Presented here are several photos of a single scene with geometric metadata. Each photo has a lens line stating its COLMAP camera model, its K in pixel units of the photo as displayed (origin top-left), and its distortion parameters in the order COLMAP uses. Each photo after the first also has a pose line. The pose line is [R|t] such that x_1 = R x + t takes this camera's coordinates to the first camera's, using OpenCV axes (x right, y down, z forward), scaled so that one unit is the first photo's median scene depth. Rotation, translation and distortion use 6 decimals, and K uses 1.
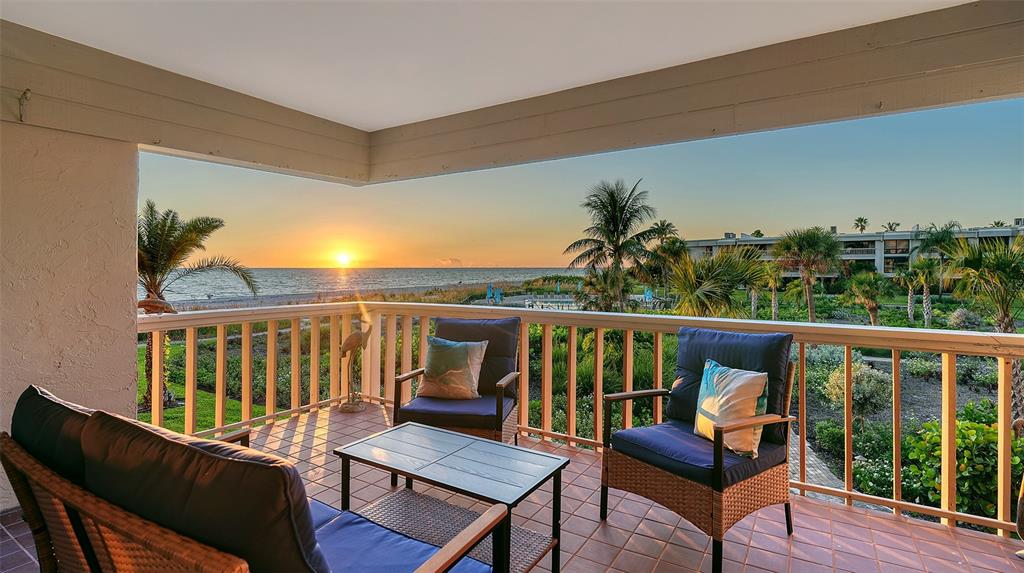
lens RADIAL K [[476.9, 0, 512.8], [0, 476.9, 267.7], [0, 0, 1]] dist [0.014119, -0.000466]
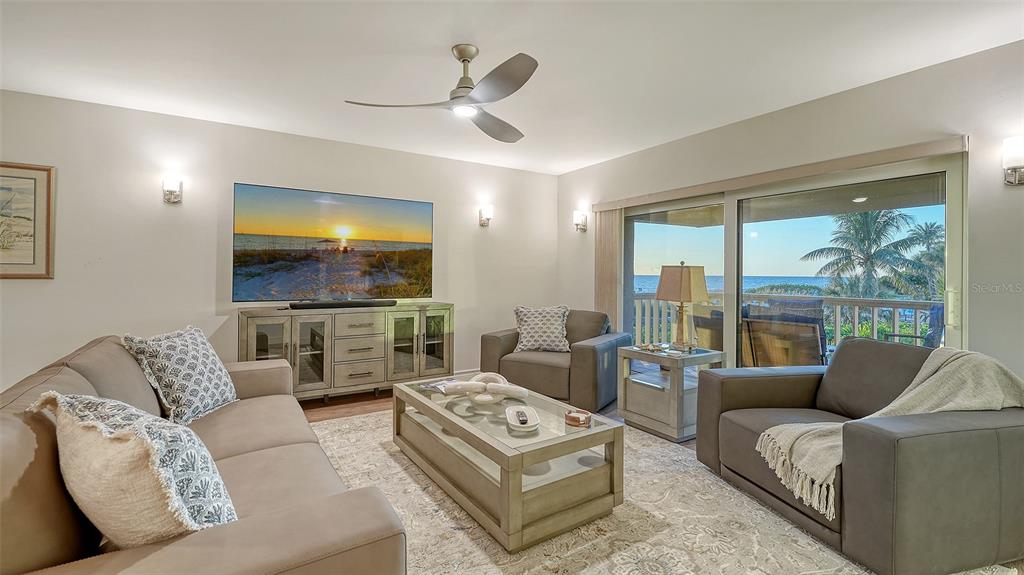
lens RADIAL K [[448.1, 0, 514.4], [0, 448.1, 272.9], [0, 0, 1]] dist [0.000288, -0.000086]
pose [[0.902734, 0.006759, -0.430145, -0.053830], [-0.008218, 0.999965, -0.001534, -0.000342], [0.430120, 0.004920, 0.902758, -0.188722]]
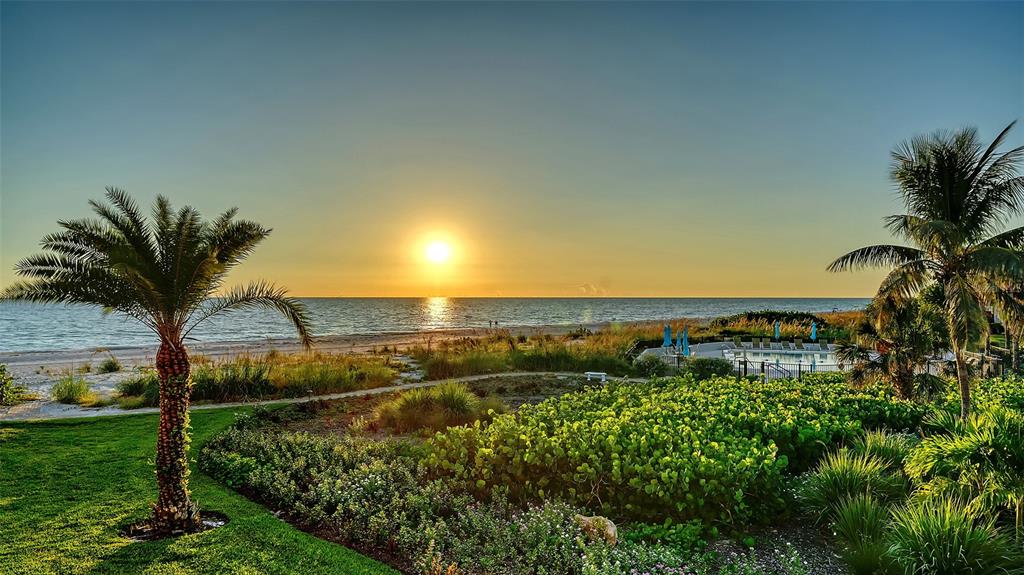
lens RADIAL K [[656.7, 0, 512.0], [0, 656.7, 287.5], [0, 0, 1]] dist [0.020278, 0.001866]
pose [[0.967037, -0.001825, -0.254629, -0.066051], [-0.002080, 0.999884, -0.015067, -0.004912], [0.254627, 0.015100, 0.966921, 0.211209]]
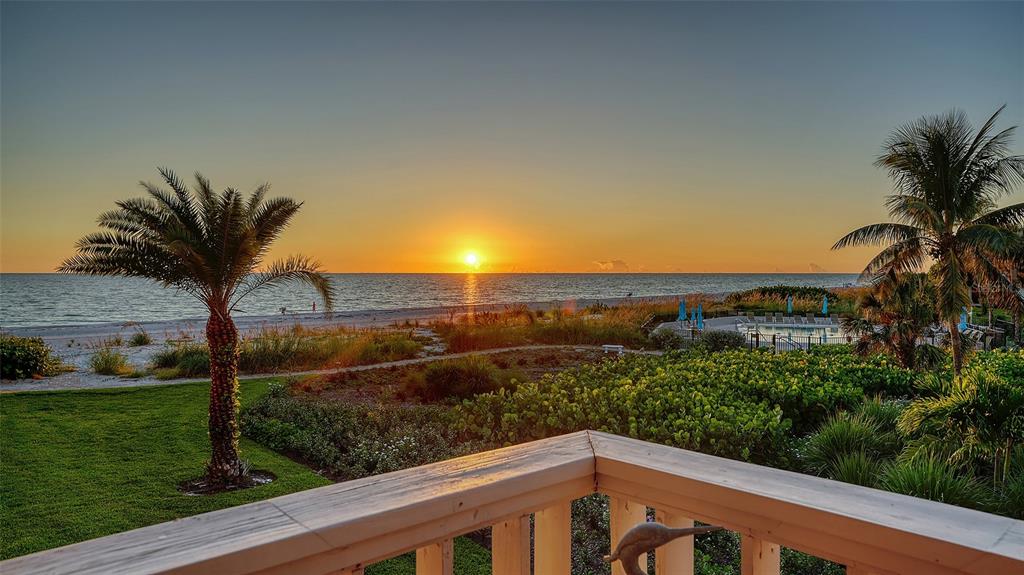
lens RADIAL K [[661.6, 0, 535.4], [0, 661.6, 286.0], [0, 0, 1]] dist [0.006497, 0.001272]
pose [[0.970097, 0.005668, -0.242653, -0.062891], [-0.000990, 0.999811, 0.019396, -0.003395], [0.242717, -0.018576, 0.969919, 0.157600]]
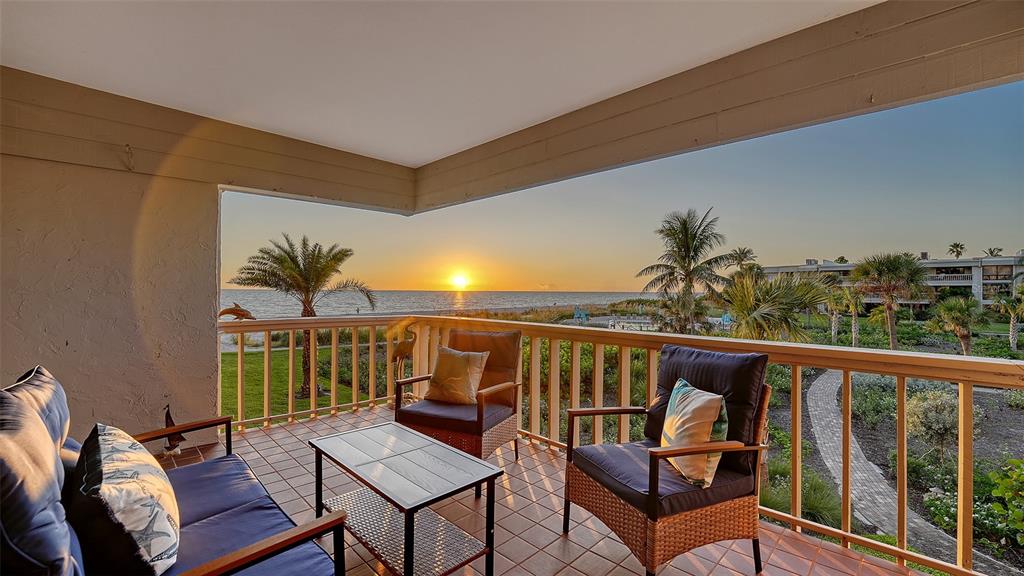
lens RADIAL K [[412.5, 0, 518.8], [0, 412.5, 286.4], [0, 0, 1]] dist [-0.011087, 0.000302]
pose [[0.979640, 0.006685, -0.200650, 0.032469], [-0.009147, 0.999894, -0.011344, 0.002567], [0.200553, 0.012949, 0.979597, 0.016175]]
